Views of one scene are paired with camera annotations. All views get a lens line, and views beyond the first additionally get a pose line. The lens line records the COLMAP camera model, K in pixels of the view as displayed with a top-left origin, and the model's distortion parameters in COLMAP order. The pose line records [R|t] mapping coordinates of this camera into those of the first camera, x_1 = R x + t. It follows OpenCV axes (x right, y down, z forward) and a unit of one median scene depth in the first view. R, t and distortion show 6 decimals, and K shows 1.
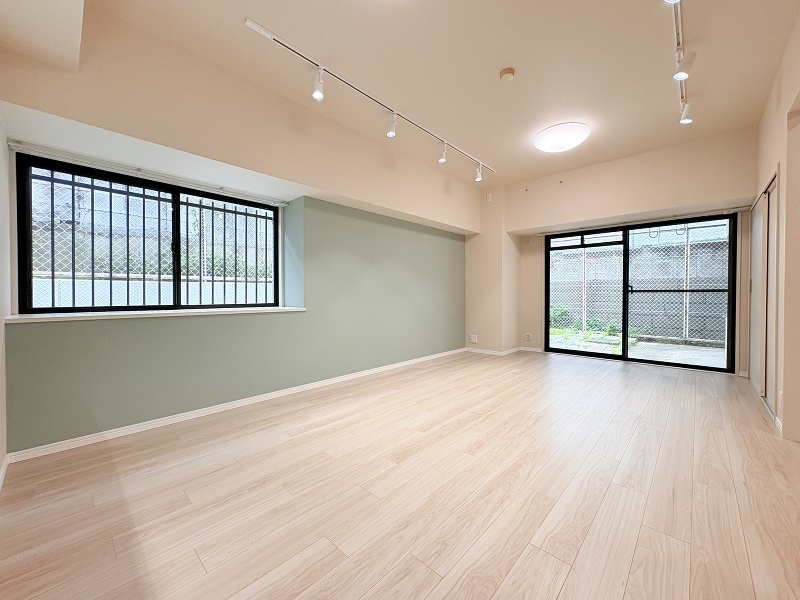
lens RADIAL K [[318.0, 0, 401.3], [0, 318.0, 298.8], [0, 0, 1]] dist [0.002911, 0.000094]
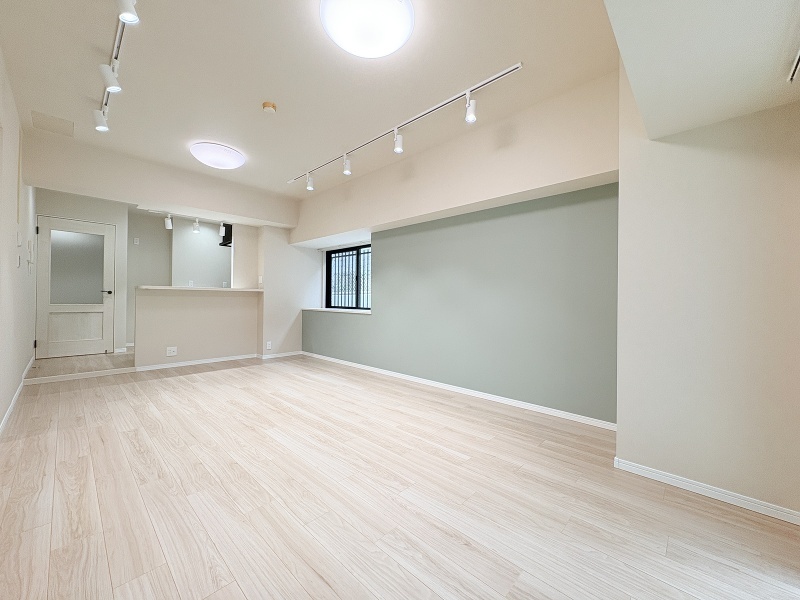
lens RADIAL K [[318.0, 0, 395.8], [0, 318.0, 301.5], [0, 0, 1]] dist [0.002911, 0.000094]
pose [[-0.016815, 0.007195, -0.999833, 1.059973], [-0.026242, 0.999626, 0.007635, -0.030366], [0.999514, 0.026366, -0.016620, 1.089735]]
